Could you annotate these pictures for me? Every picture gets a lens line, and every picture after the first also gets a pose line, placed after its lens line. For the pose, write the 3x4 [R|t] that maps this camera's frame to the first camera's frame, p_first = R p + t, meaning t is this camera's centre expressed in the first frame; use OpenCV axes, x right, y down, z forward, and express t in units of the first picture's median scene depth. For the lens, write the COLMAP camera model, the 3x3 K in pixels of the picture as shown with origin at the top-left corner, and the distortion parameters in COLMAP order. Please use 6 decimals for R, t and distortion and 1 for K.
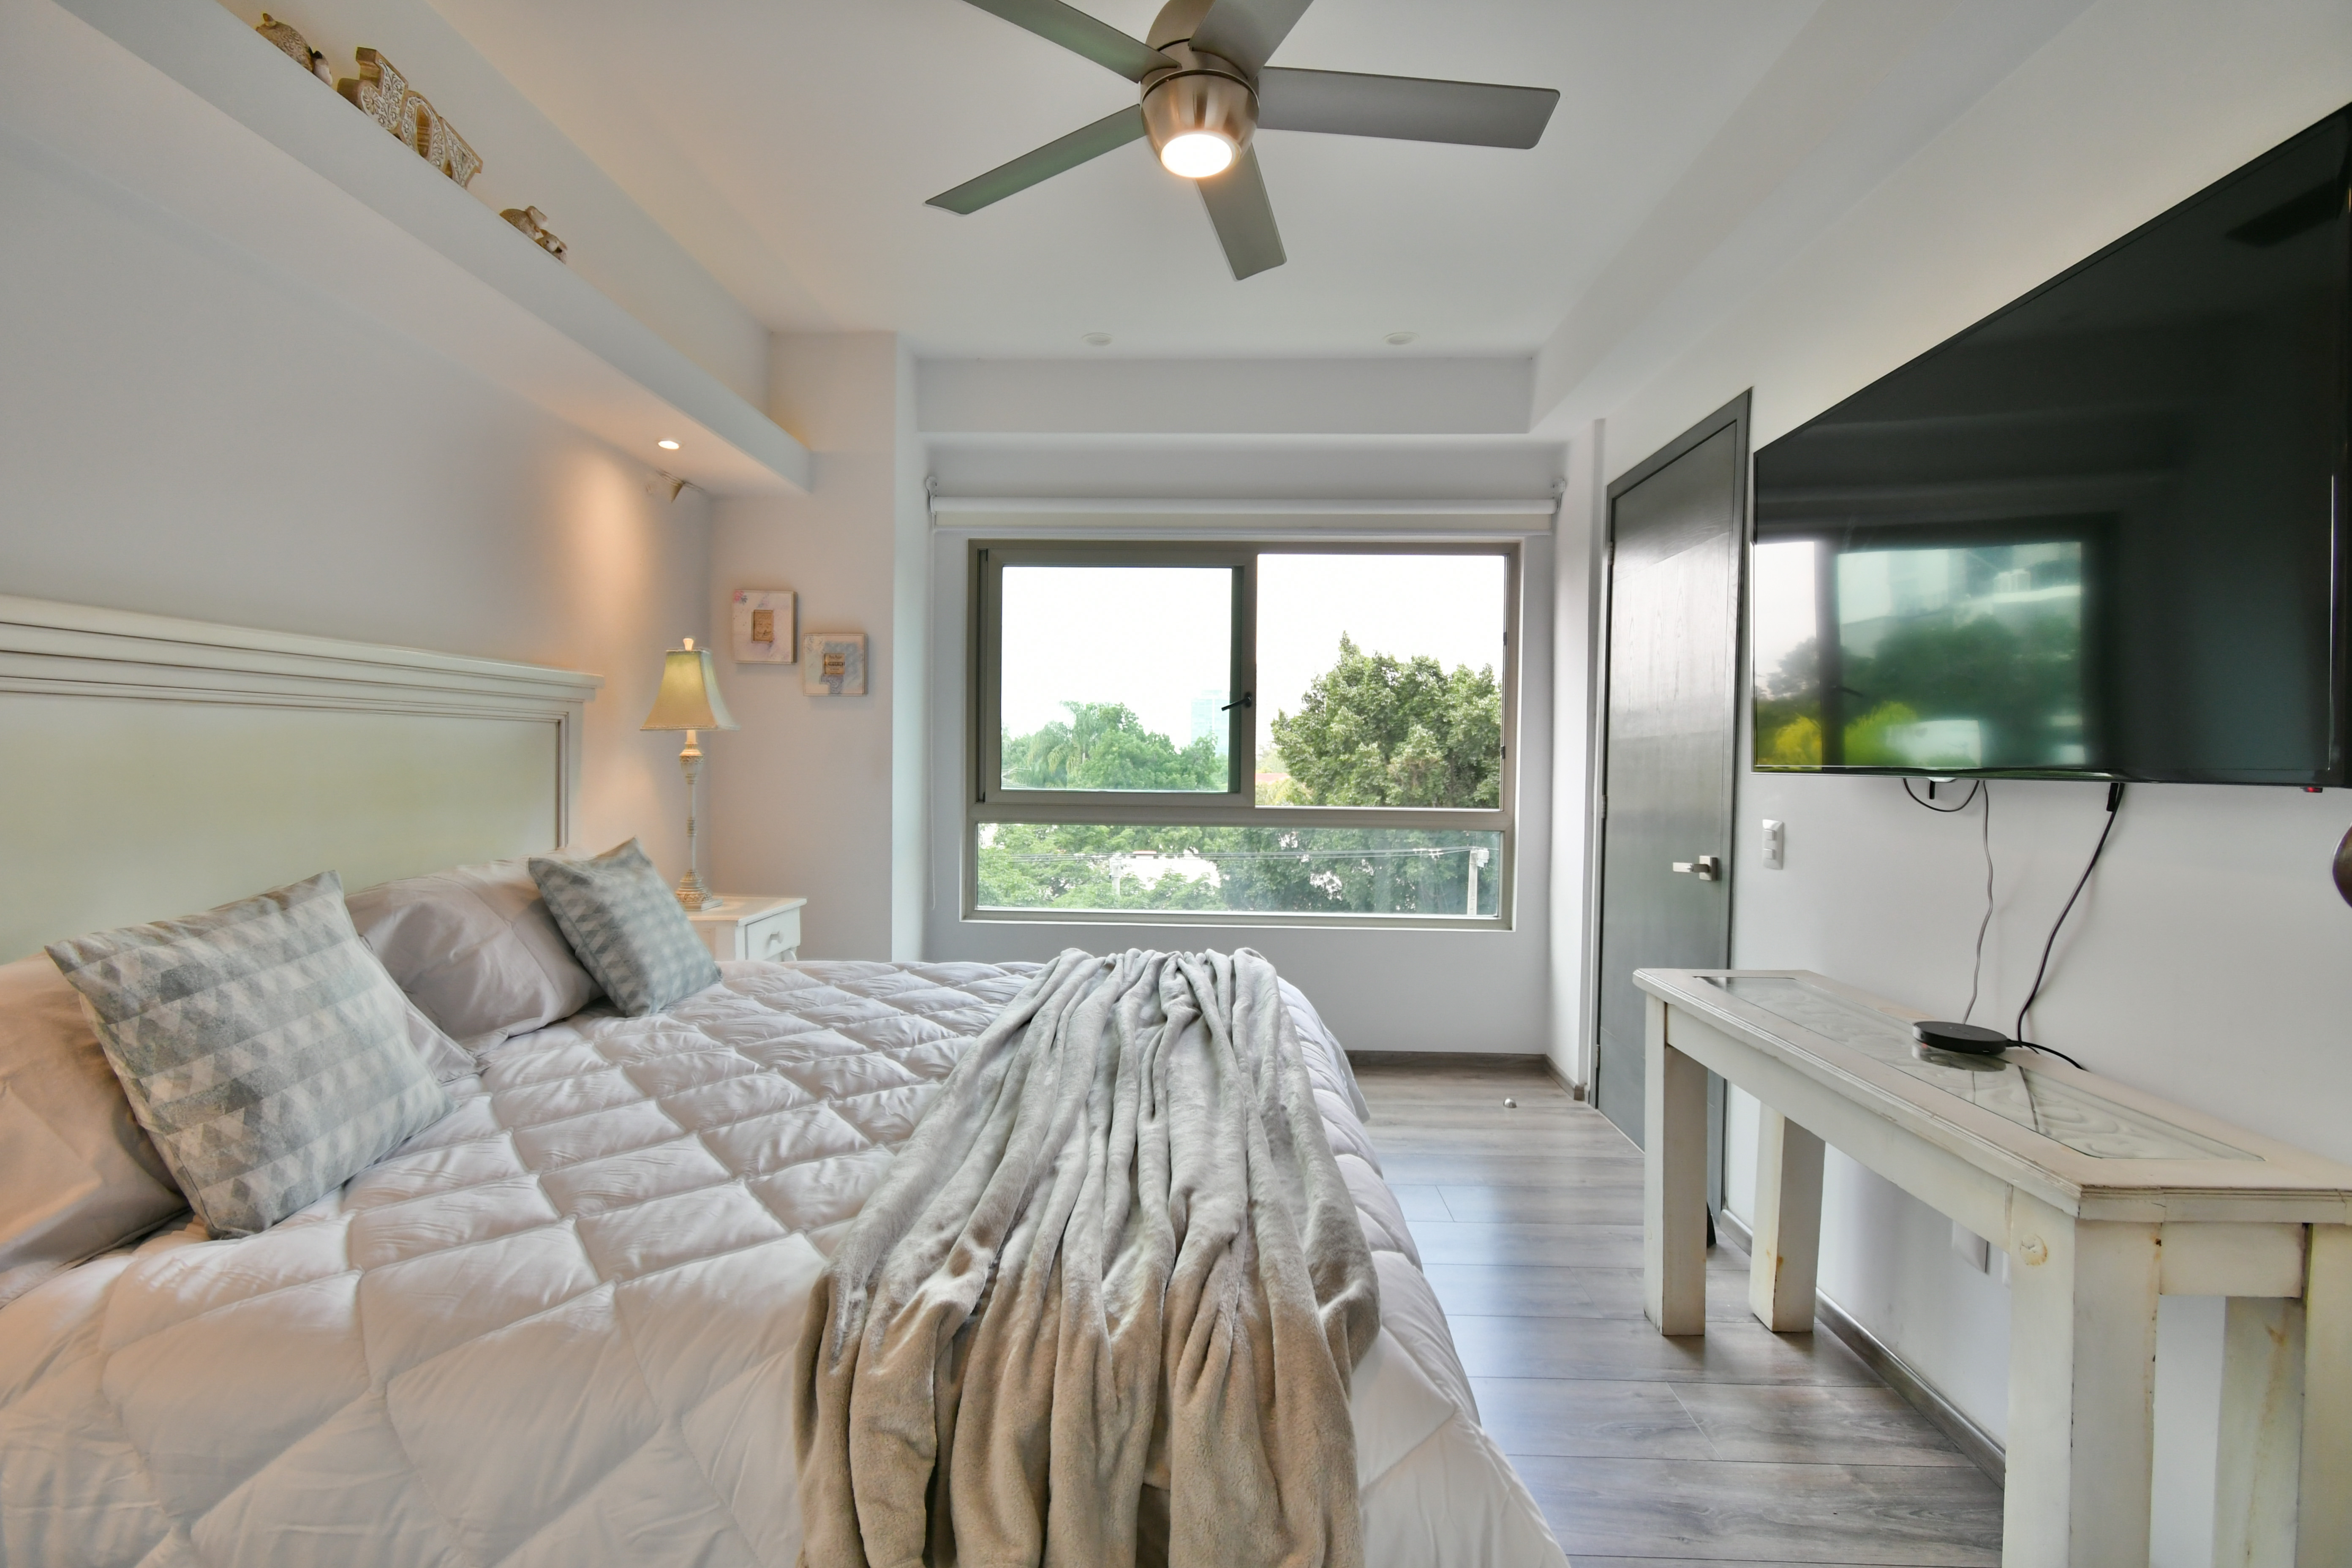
lens RADIAL K [[1040.6, 0, 1149.6], [0, 1040.6, 776.8], [0, 0, 1]] dist [0.004961, -0.001878]
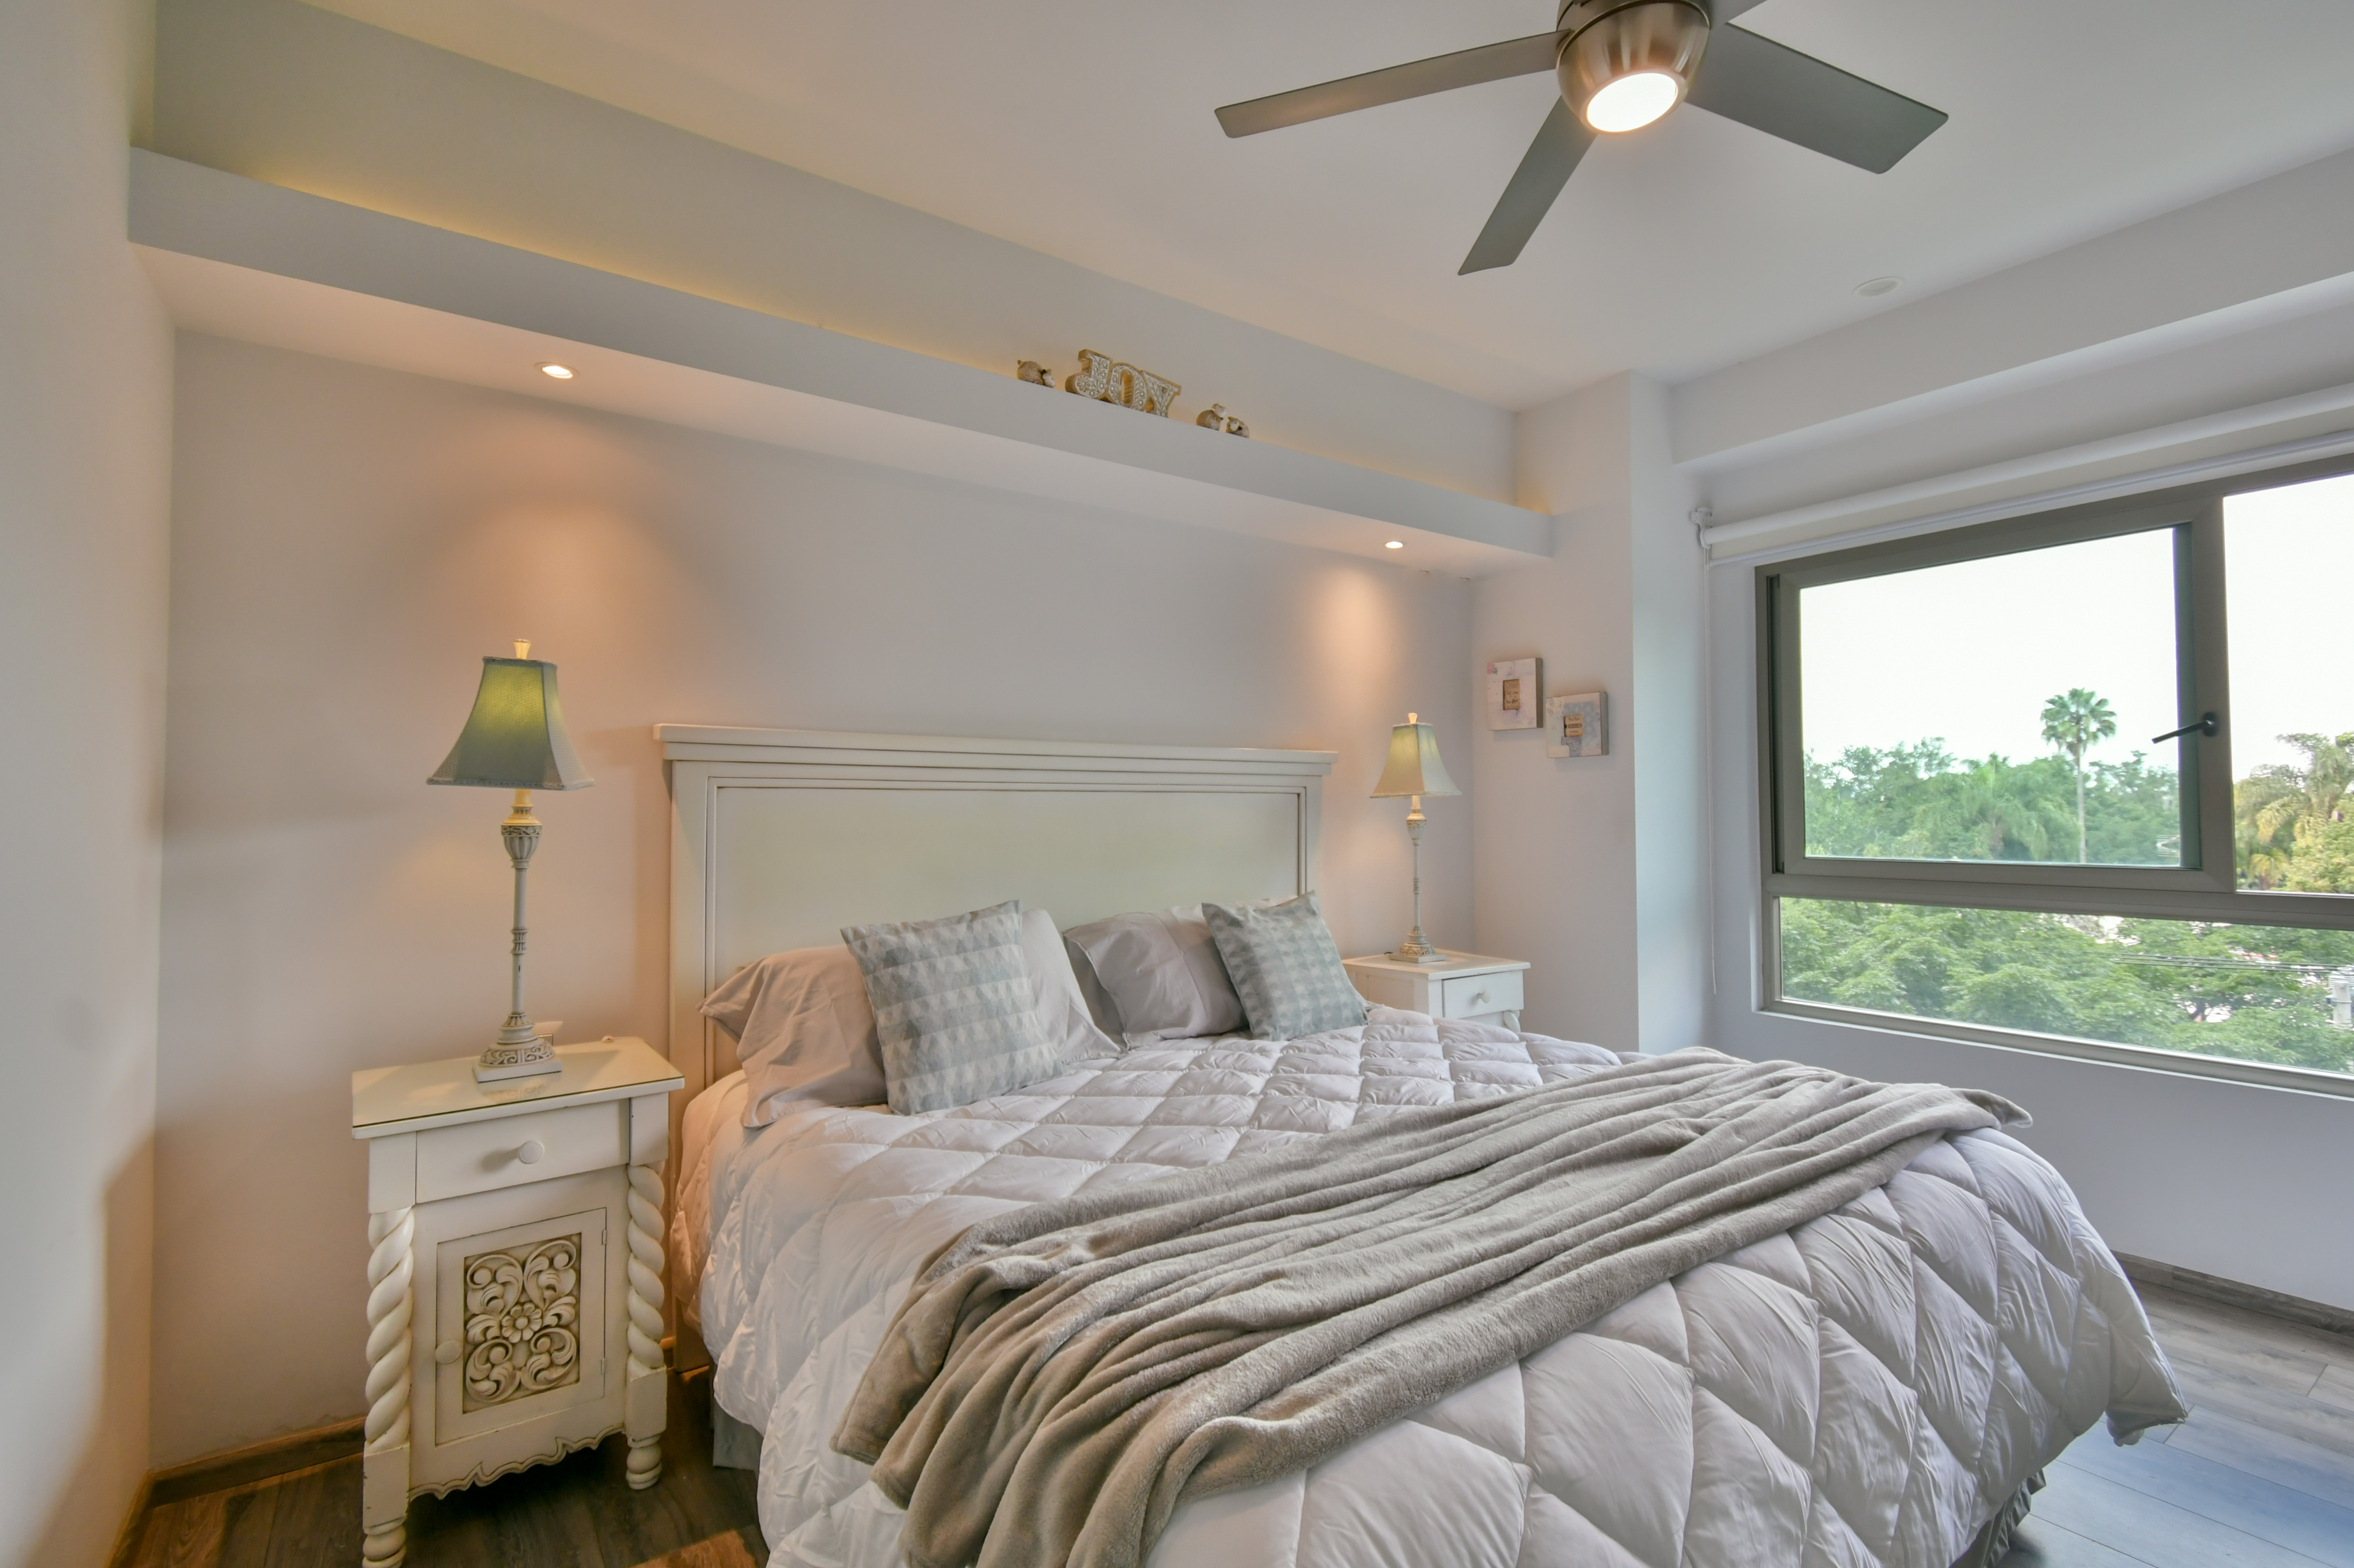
lens RADIAL K [[1041.3, 0, 1155.3], [0, 1041.3, 774.9], [0, 0, 1]] dist [0.004961, -0.001878]
pose [[0.603408, -0.048149, -0.795978, 0.396432], [-0.004055, 0.997977, -0.063442, 0.003010], [0.797423, 0.041509, 0.601992, 0.171994]]
